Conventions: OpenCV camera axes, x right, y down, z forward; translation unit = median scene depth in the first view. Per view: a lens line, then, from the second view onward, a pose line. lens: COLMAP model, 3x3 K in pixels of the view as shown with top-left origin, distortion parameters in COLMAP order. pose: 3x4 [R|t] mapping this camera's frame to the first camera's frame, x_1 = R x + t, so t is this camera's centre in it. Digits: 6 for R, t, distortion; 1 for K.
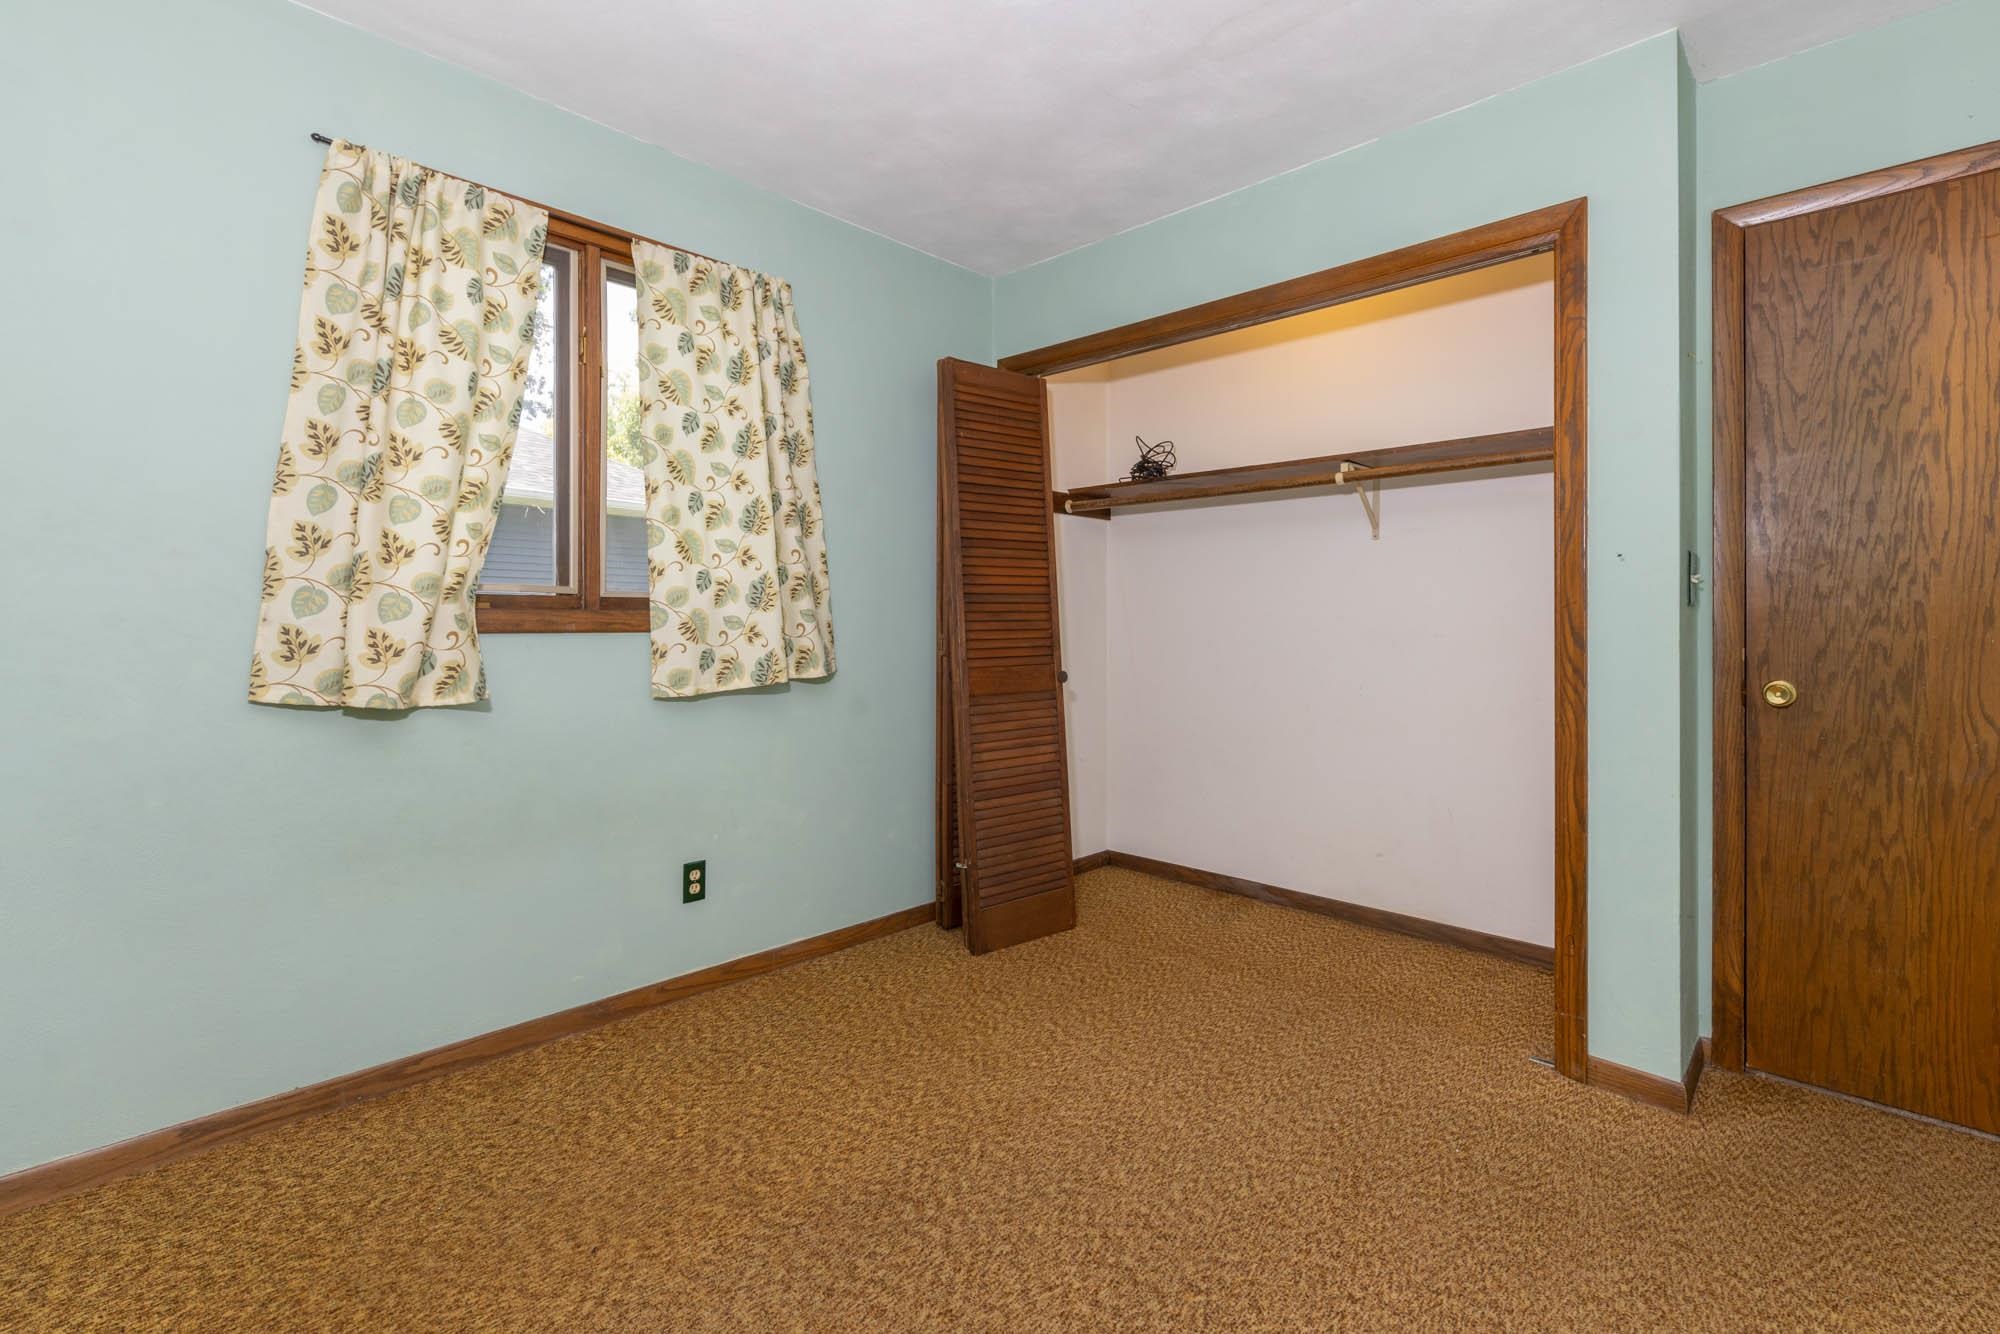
lens RADIAL K [[878.2, 0, 1003.6], [0, 878.2, 613.5], [0, 0, 1]] dist [0.001300, -0.000003]
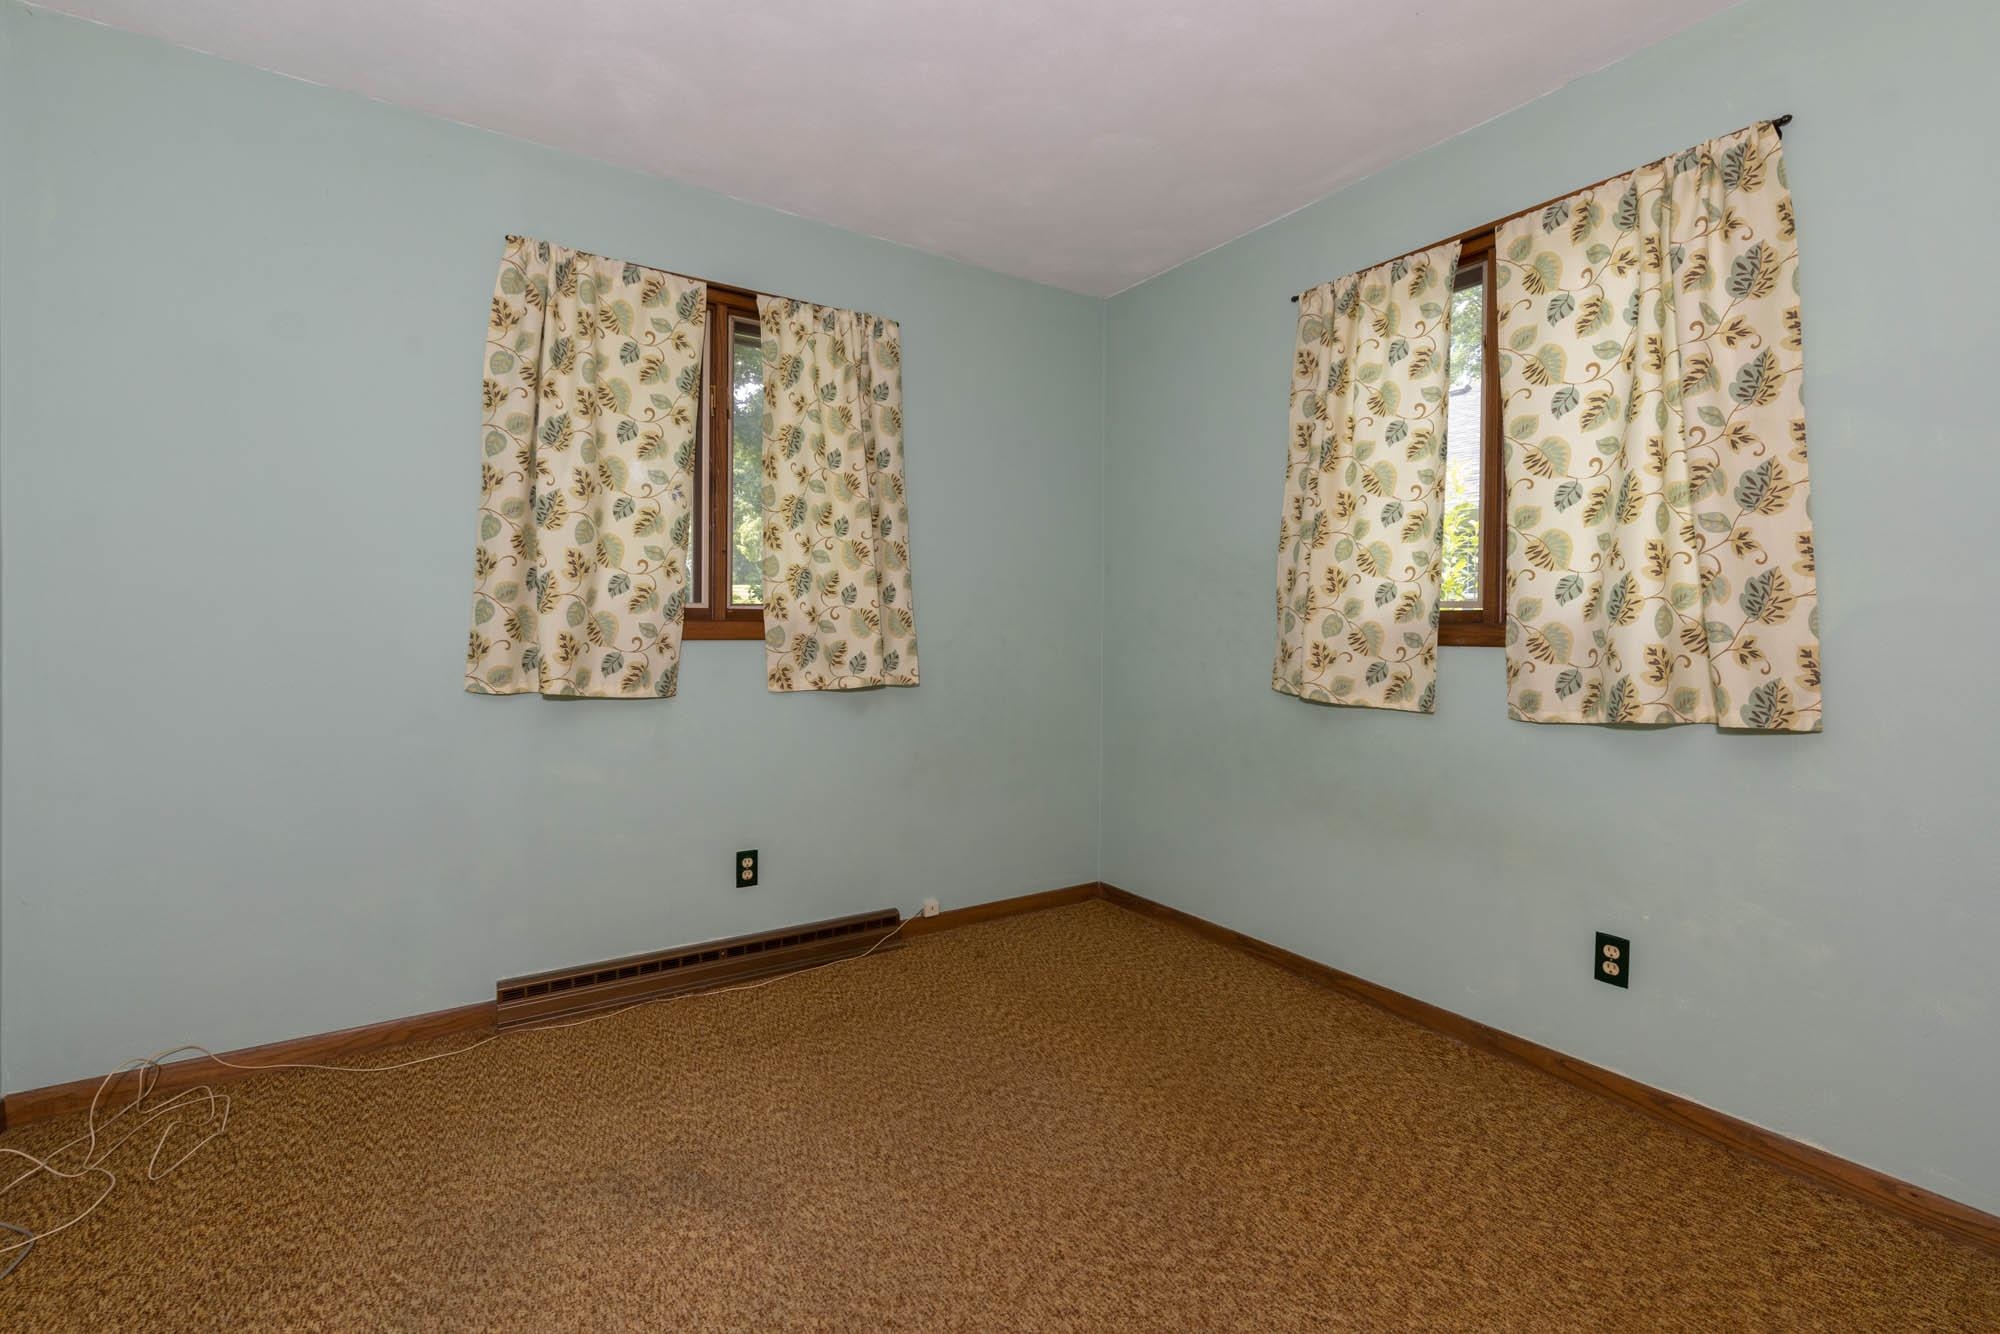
lens RADIAL K [[879.2, 0, 1000.0], [0, 879.2, 667.0], [0, 0, 1]] dist [-0.023842, -0.000263]
pose [[-0.234964, 0.021260, -0.971772, 0.715001], [0.001018, 0.999766, 0.021627, 0.026408], [0.972004, 0.004092, -0.234930, 0.847973]]
